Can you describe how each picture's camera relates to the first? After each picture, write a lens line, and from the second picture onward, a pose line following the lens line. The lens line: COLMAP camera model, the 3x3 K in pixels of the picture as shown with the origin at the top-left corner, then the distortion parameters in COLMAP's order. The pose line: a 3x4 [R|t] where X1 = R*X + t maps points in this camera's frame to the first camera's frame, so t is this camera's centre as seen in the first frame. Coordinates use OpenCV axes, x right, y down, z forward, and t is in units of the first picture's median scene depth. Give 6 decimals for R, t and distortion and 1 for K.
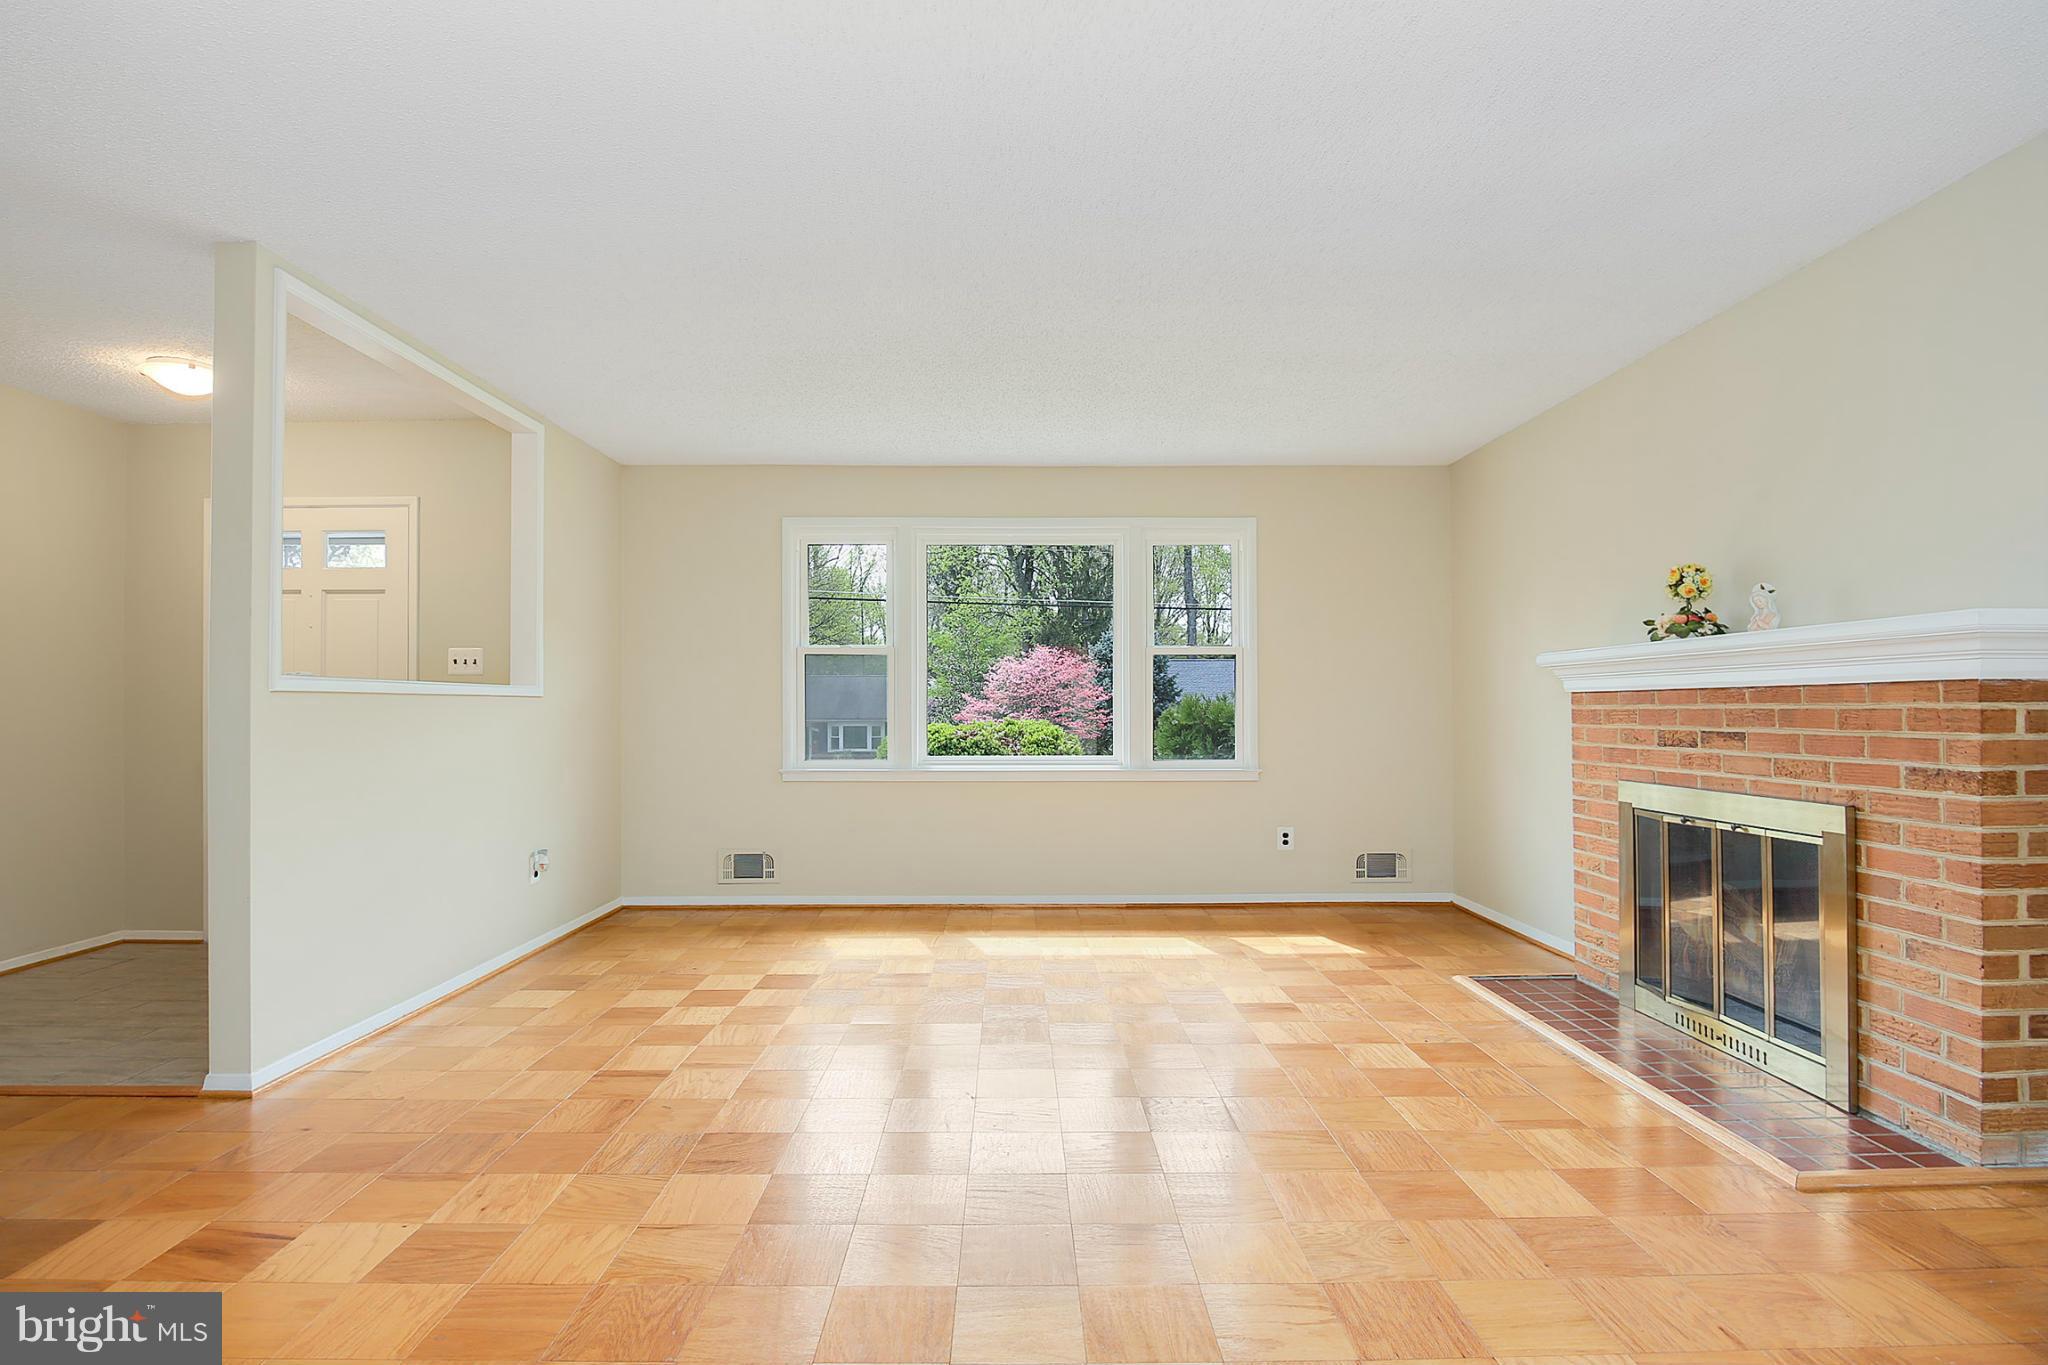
lens RADIAL K [[1017.5, 0, 1017.3], [0, 1017.5, 697.2], [0, 0, 1]] dist [-0.021950, 0.000392]
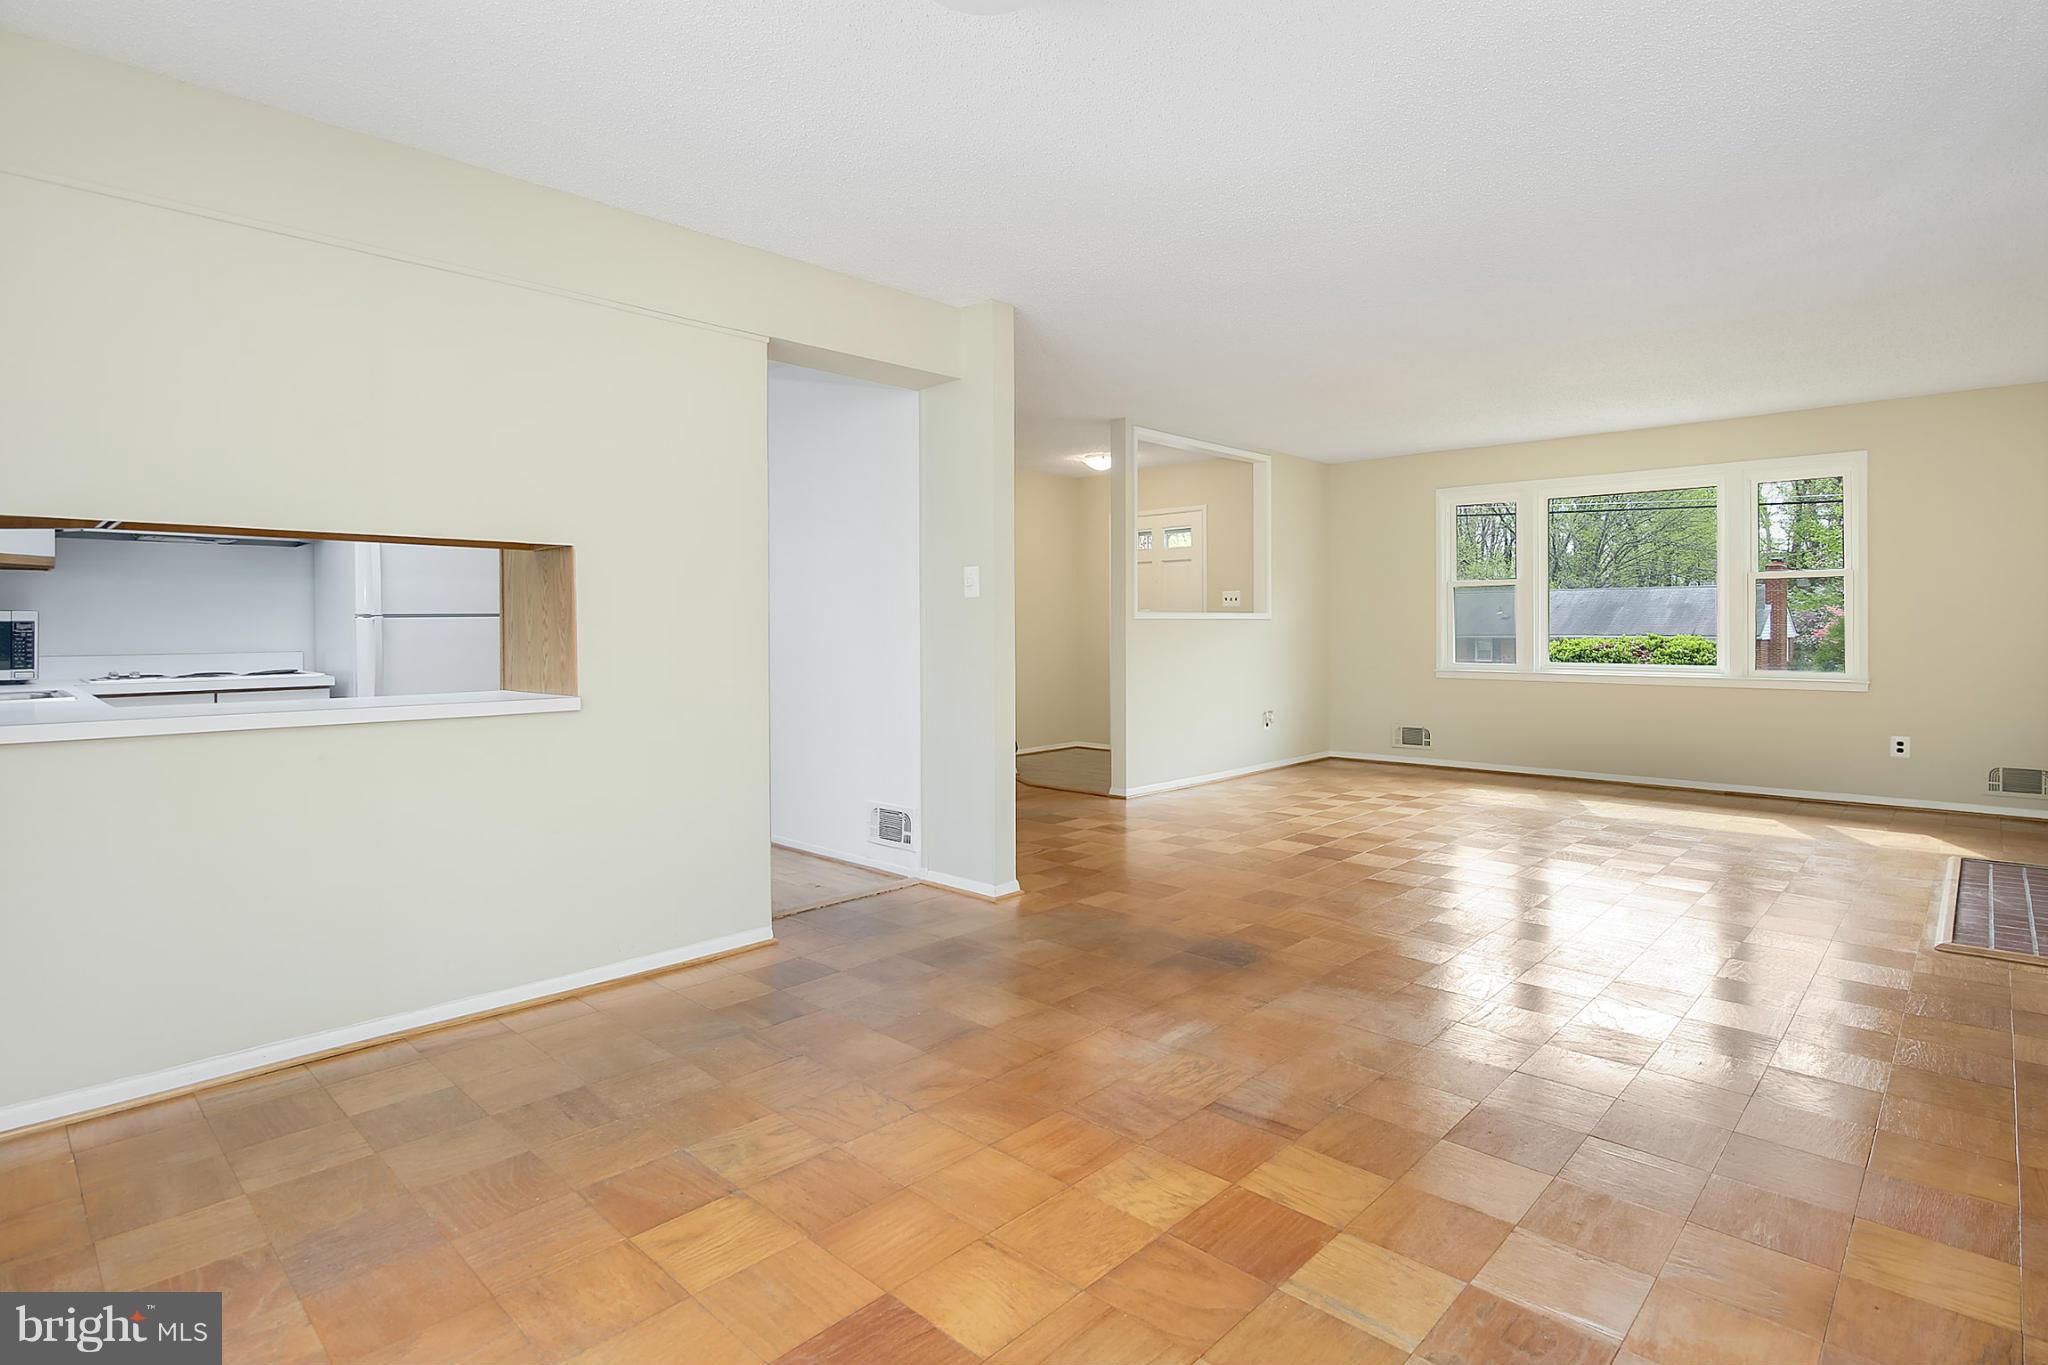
lens RADIAL K [[1029.6, 0, 1022.1], [0, 1029.6, 630.1], [0, 0, 1]] dist [-0.018762, -0.000228]
pose [[0.718308, 0.002185, -0.695721, 0.557425], [0.010014, 0.999859, 0.013480, -0.013113], [0.695653, -0.016649, 0.718185, -0.675361]]
